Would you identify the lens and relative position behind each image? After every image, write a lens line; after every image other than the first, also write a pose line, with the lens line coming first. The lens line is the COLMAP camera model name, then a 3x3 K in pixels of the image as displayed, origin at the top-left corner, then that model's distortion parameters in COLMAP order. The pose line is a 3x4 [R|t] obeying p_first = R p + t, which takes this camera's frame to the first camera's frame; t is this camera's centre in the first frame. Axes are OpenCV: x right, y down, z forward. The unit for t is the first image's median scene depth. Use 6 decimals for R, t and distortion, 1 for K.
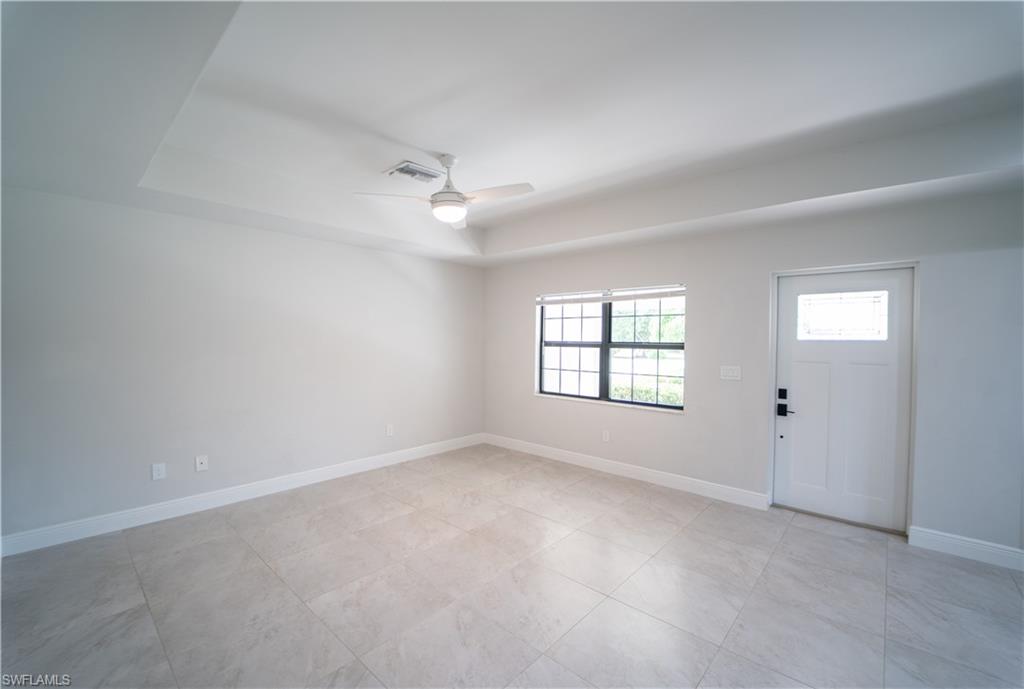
lens RADIAL K [[430.5, 0, 512.0], [0, 430.5, 344.5], [0, 0, 1]] dist [-0.001484, -0.000106]
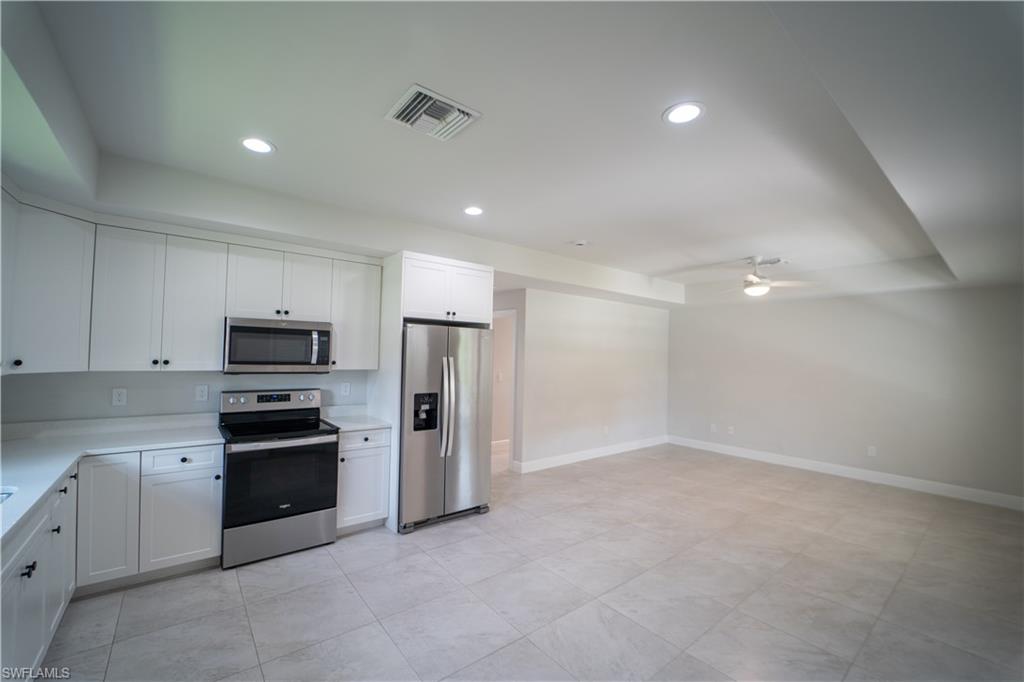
lens RADIAL K [[418.9, 0, 506.6], [0, 418.9, 340.7], [0, 0, 1]] dist [-0.011462, -0.000021]
pose [[-0.167060, -0.042547, -0.985028, 1.490913], [-0.036395, 0.998654, -0.036963, -0.024473], [0.985275, 0.029675, -0.168383, 0.347066]]
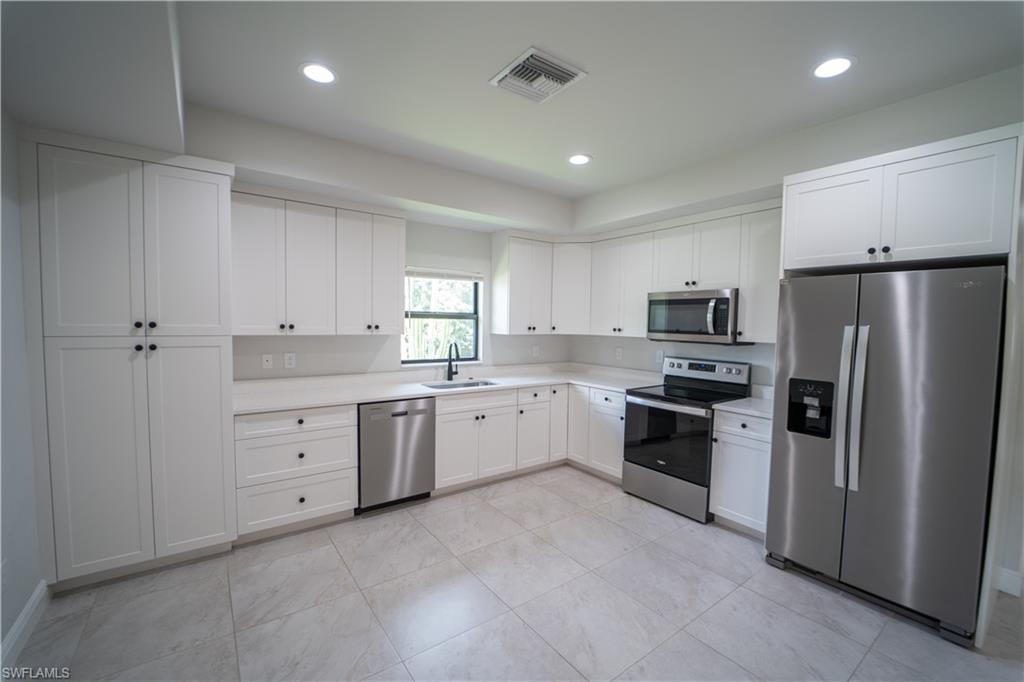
lens RADIAL K [[426.6, 0, 512.0], [0, 426.6, 341.0], [0, 0, 1]] dist [-0.006015, 0.000083]
pose [[-0.980074, -0.034262, 0.195653, 0.756646], [-0.022941, 0.997945, 0.059837, -0.020034], [-0.197301, 0.054156, -0.978846, 0.813808]]
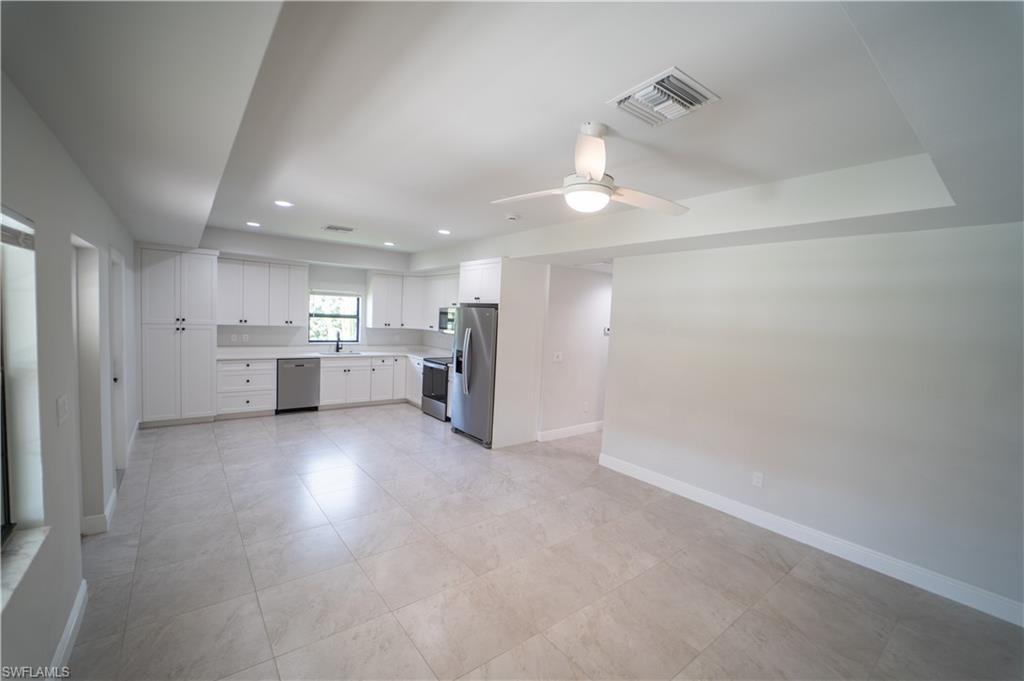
lens RADIAL K [[418.9, 0, 506.6], [0, 418.9, 340.2], [0, 0, 1]] dist [-0.011462, -0.000021]
pose [[-0.983335, -0.064116, 0.170121, -0.142984], [-0.052433, 0.996004, 0.072300, -0.103295], [-0.174076, 0.062175, -0.982767, 1.718705]]
